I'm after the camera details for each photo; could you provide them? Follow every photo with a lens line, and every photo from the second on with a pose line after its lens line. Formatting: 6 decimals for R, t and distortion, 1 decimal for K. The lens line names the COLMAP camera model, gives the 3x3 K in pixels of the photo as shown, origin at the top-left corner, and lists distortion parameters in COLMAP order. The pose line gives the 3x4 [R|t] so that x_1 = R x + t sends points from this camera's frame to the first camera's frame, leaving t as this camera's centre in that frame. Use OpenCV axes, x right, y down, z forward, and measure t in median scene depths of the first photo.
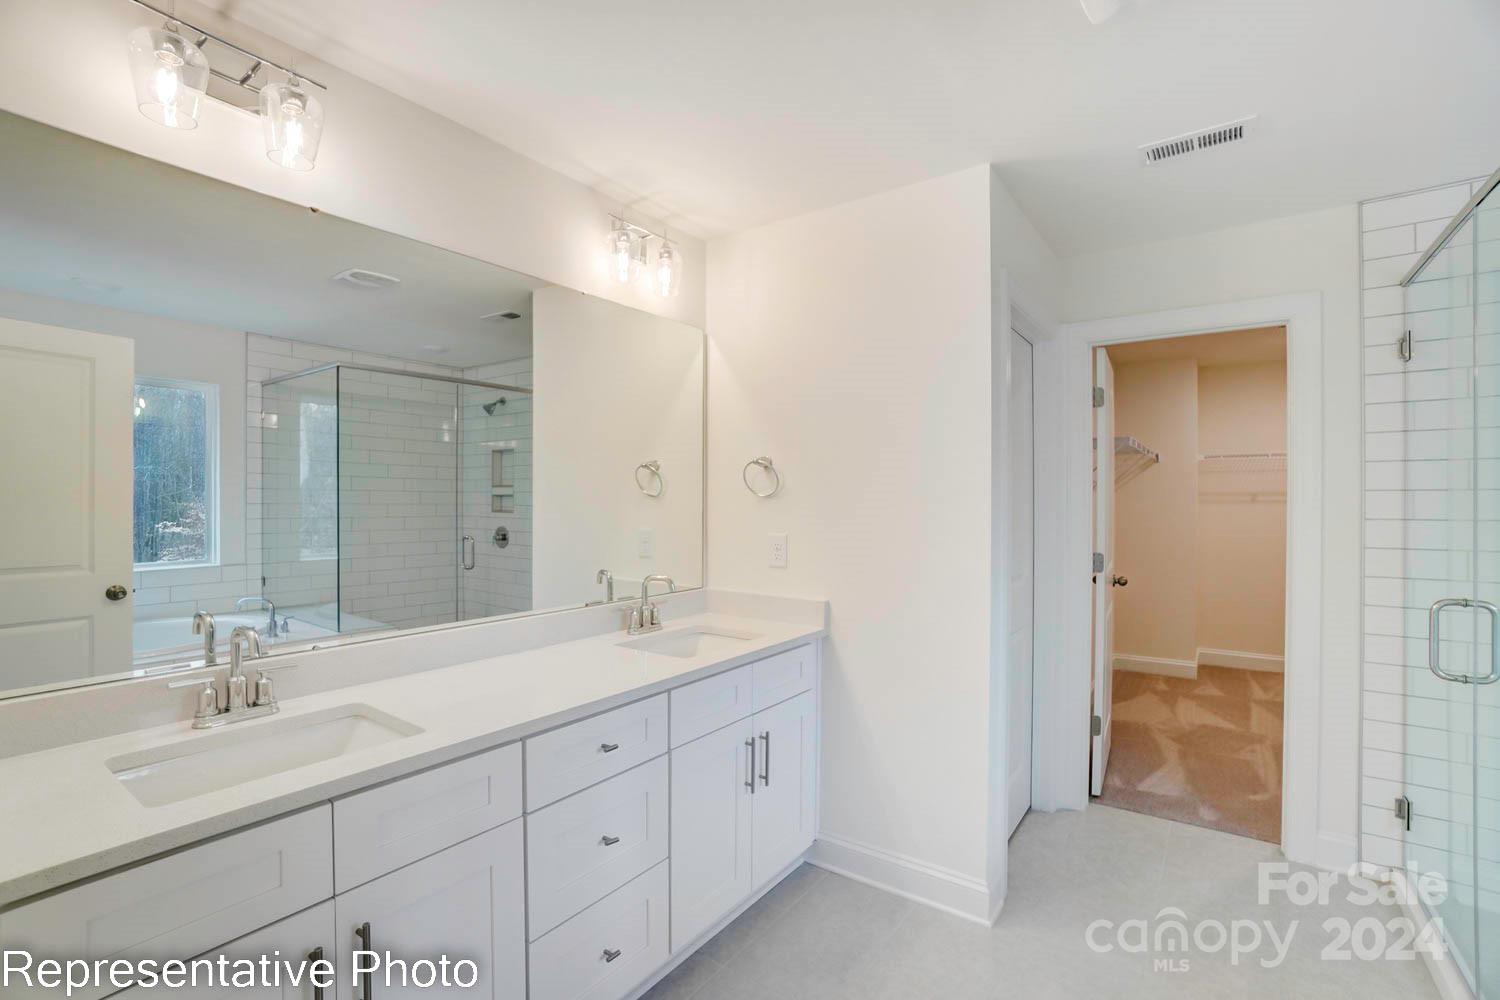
lens RADIAL K [[666.5, 0, 751.4], [0, 666.5, 504.6], [0, 0, 1]] dist [-0.003725, -0.000508]
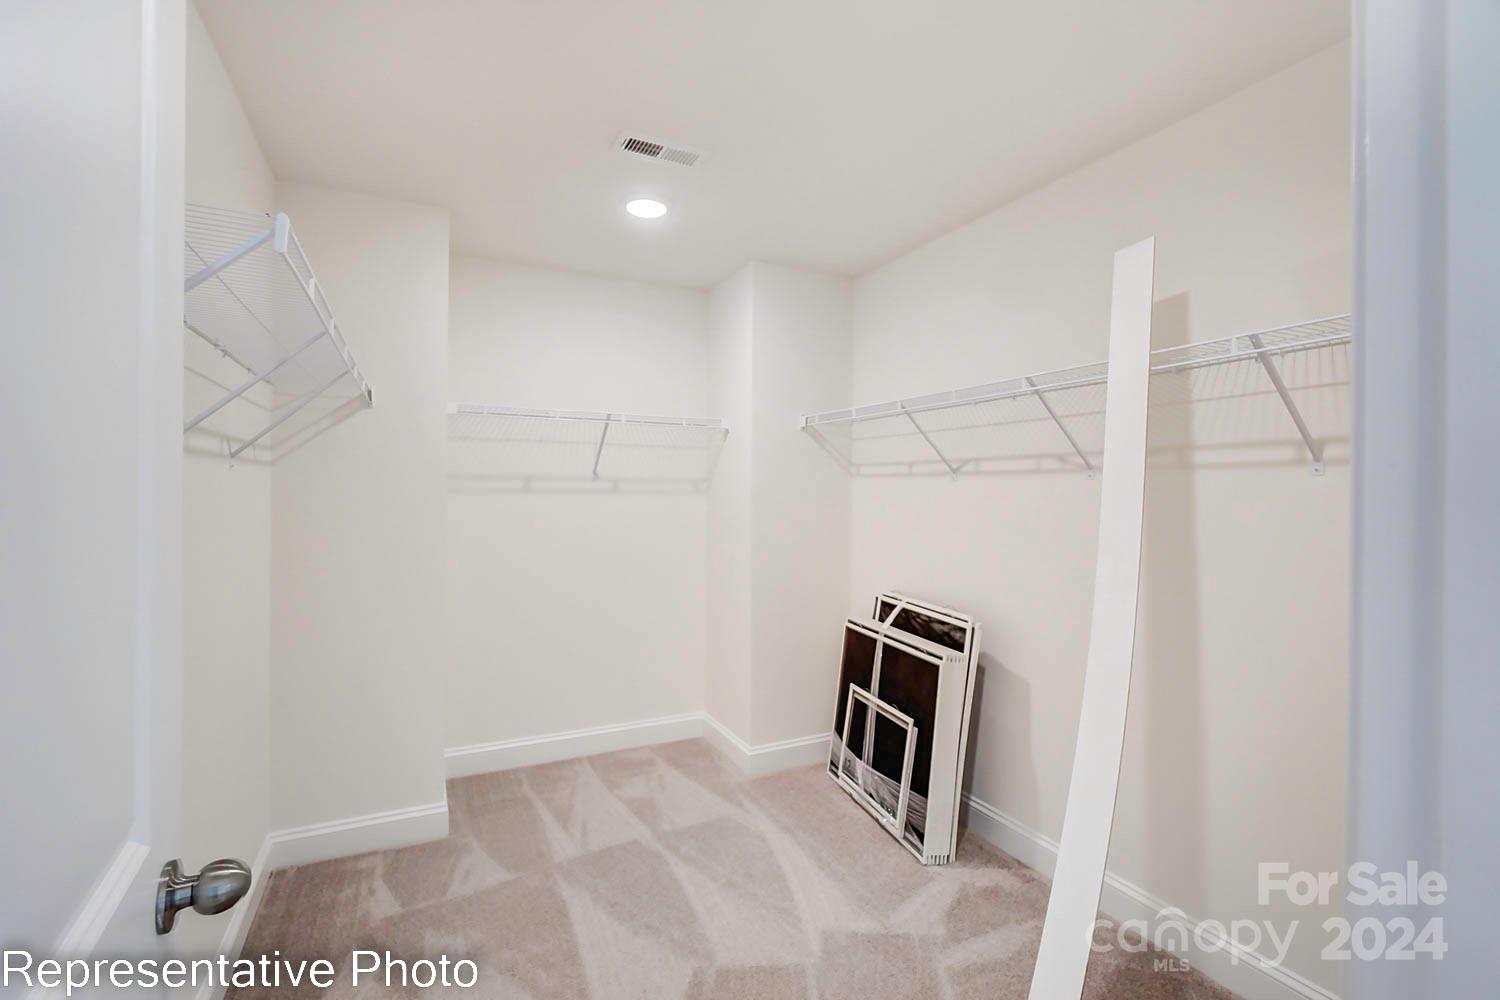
lens RADIAL K [[666.5, 0, 751.4], [0, 666.5, 504.6], [0, 0, 1]] dist [-0.003725, -0.000508]
pose [[0.475676, -0.012352, 0.879534, 0.327140], [0.001108, 0.999909, 0.013444, -0.000032], [-0.879620, -0.005421, 0.475647, 0.545305]]
